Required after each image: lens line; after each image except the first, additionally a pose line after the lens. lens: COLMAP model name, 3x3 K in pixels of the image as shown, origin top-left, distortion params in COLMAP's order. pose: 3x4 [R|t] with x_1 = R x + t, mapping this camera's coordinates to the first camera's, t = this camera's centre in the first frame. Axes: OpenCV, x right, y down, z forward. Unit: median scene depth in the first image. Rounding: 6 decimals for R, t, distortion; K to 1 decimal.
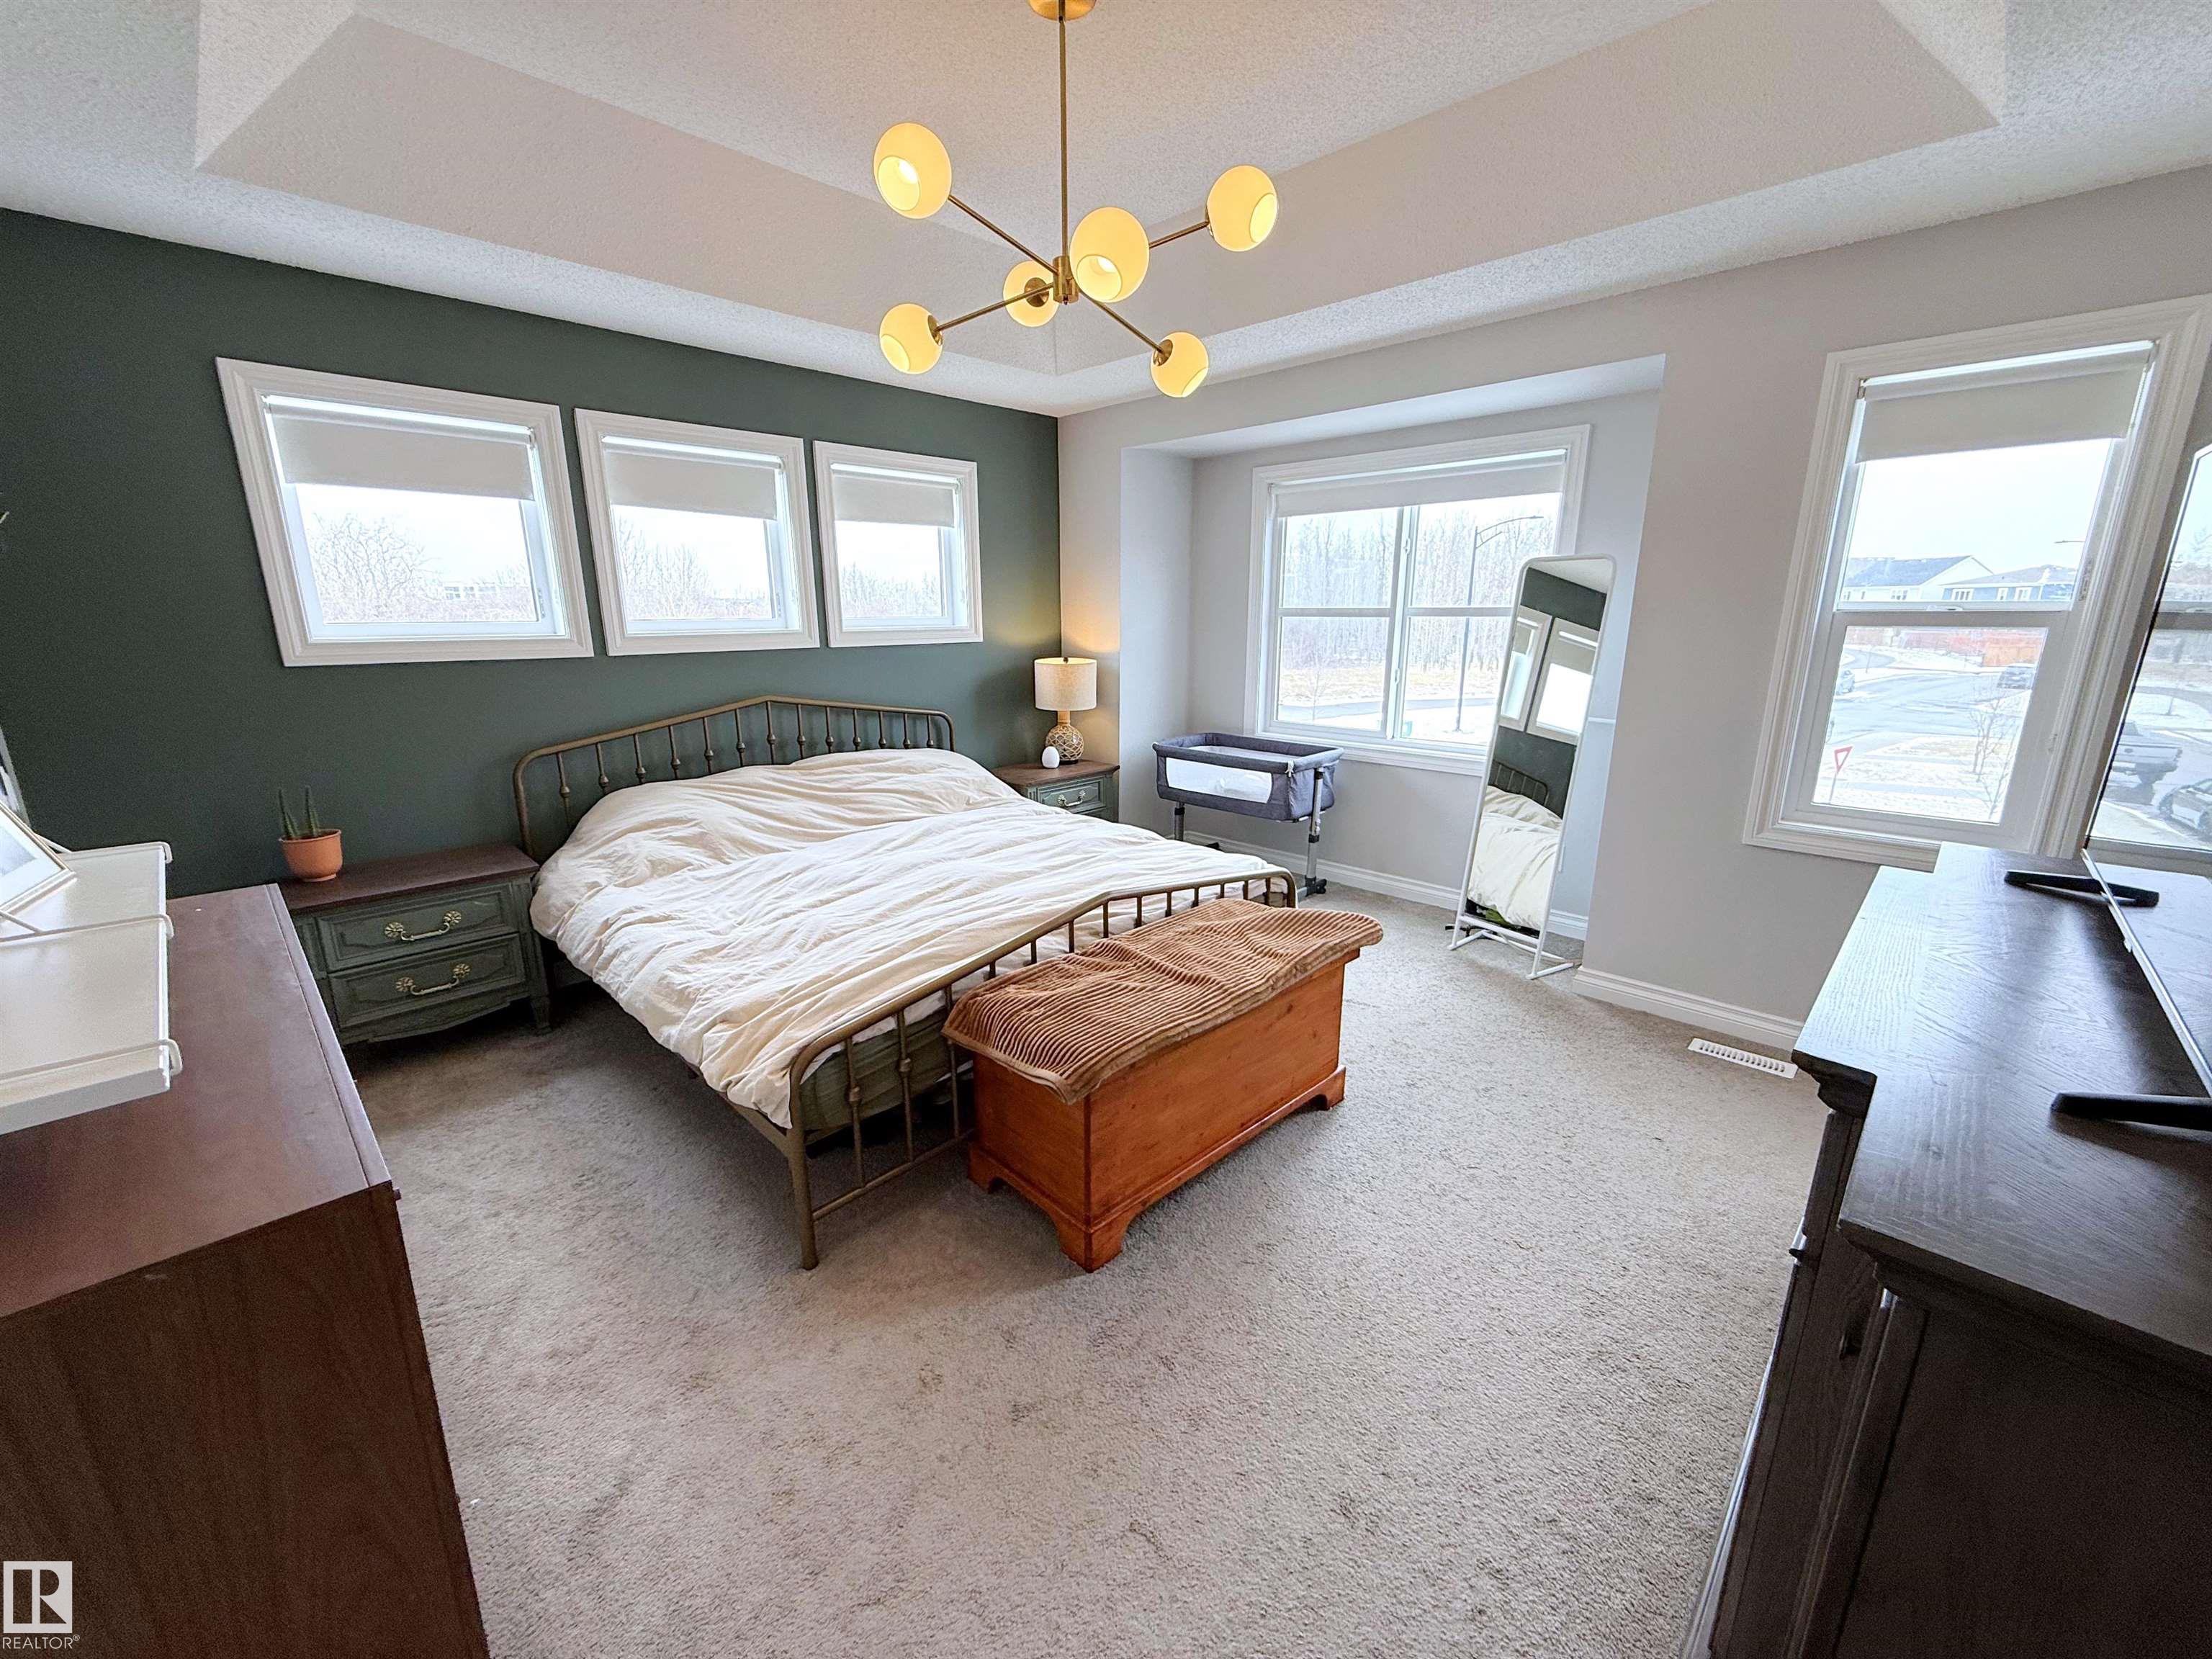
lens RADIAL K [[879.2, 0, 1096.5], [0, 879.2, 829.3], [0, 0, 1]] dist [-0.000468, 0.000040]
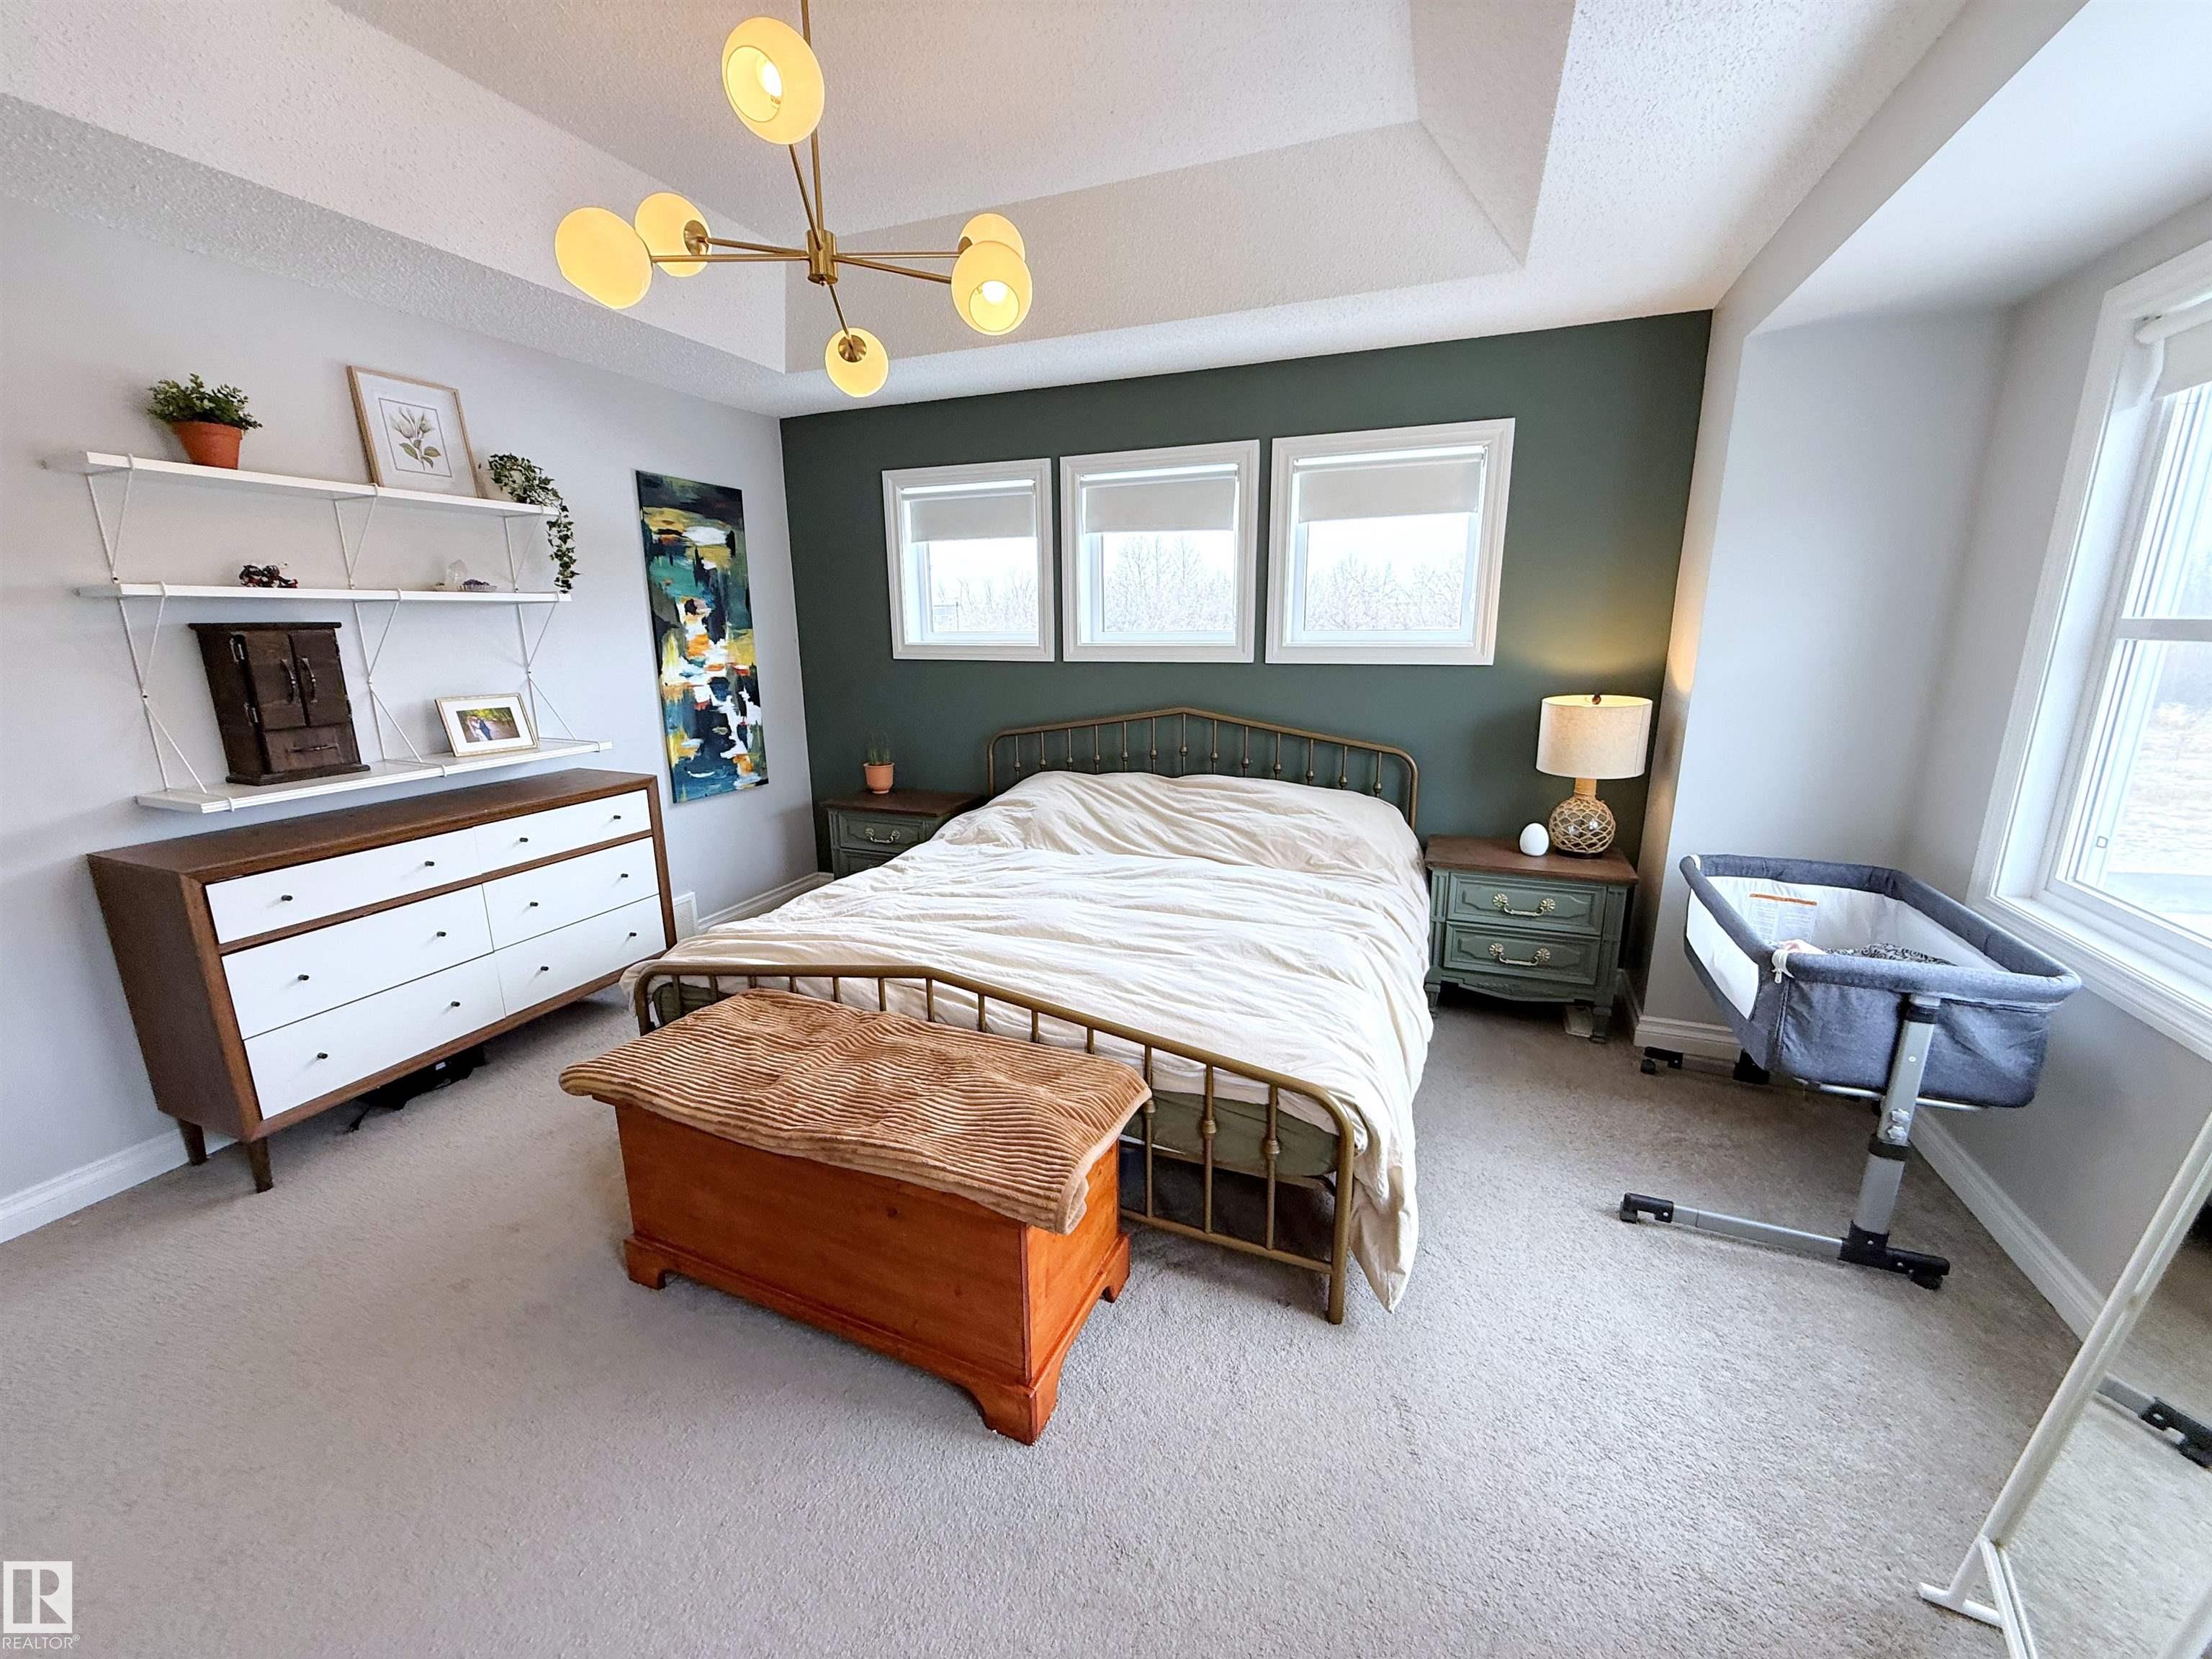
lens RADIAL K [[879.2, 0, 1096.5], [0, 879.2, 829.3], [0, 0, 1]] dist [-0.000468, 0.000040]
pose [[0.384978, 0.213452, -0.897903, 0.576114], [-0.219190, 0.966198, 0.135709, -0.146537], [0.896520, 0.144566, 0.418751, 0.565287]]
